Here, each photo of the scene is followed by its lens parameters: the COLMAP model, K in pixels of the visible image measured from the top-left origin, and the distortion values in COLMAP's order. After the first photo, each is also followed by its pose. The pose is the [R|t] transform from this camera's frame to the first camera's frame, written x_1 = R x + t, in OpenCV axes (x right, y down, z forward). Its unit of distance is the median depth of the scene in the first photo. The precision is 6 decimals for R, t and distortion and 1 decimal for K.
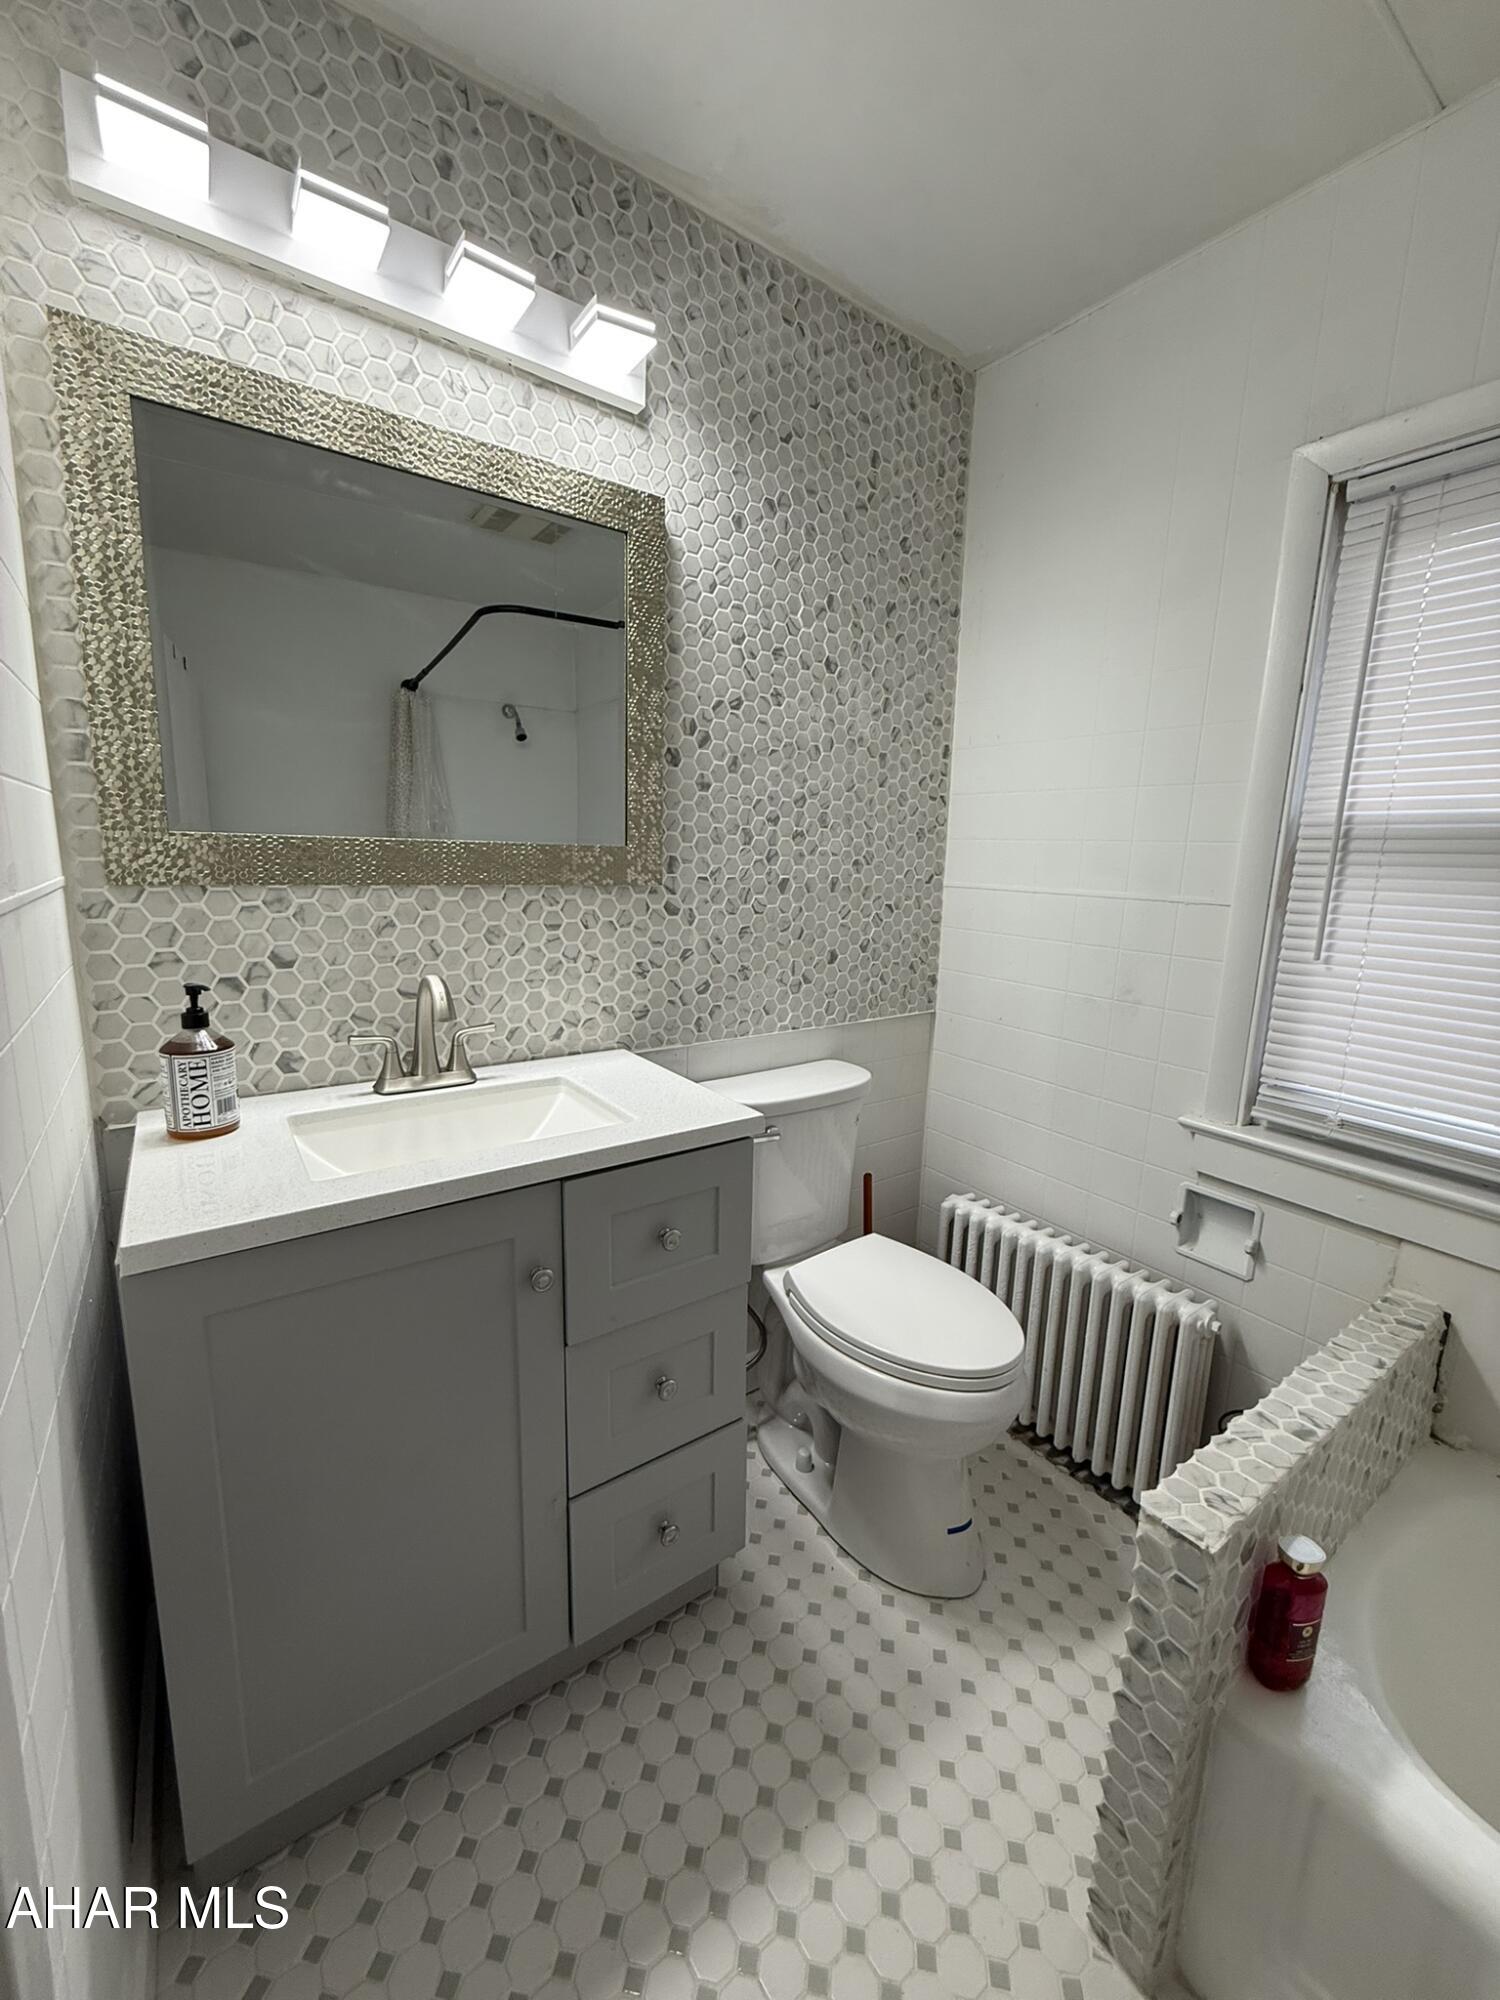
lens RADIAL K [[795.3, 0, 753.0], [0, 795.3, 993.4], [0, 0, 1]] dist [0.000400, -0.000316]
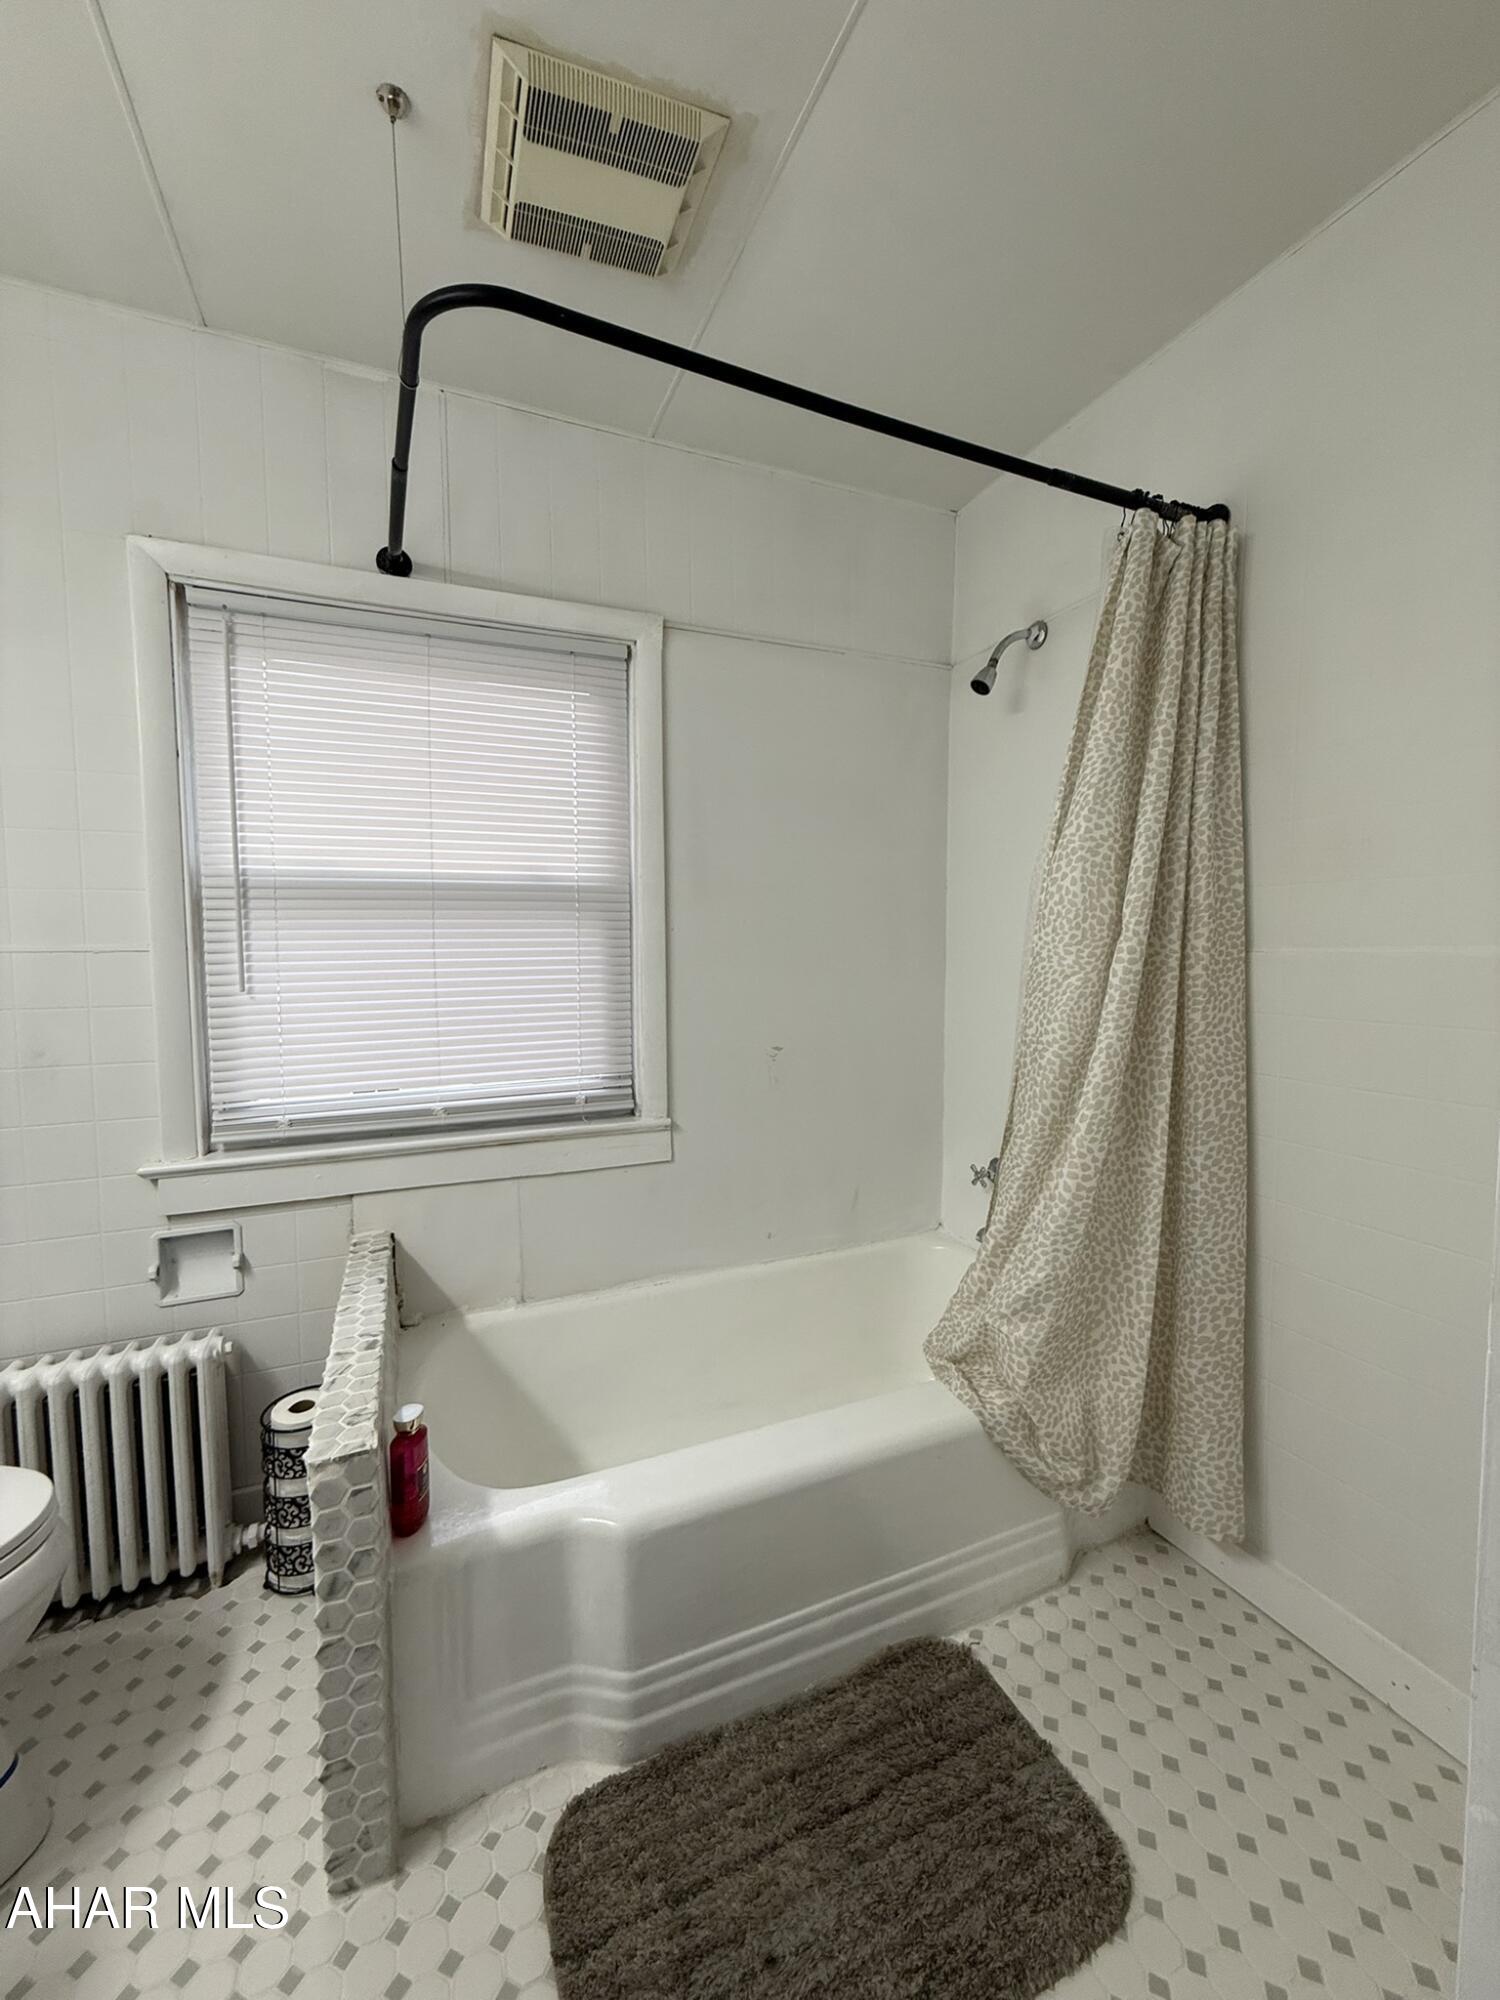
lens RADIAL K [[795.3, 0, 747.3], [0, 795.3, 993.7], [0, 0, 1]] dist [0.000400, -0.000316]
pose [[0.229058, -0.104628, 0.967773, -0.248828], [0.182227, 0.981239, 0.062954, 0.022902], [-0.956204, 0.161934, 0.243827, 0.018001]]
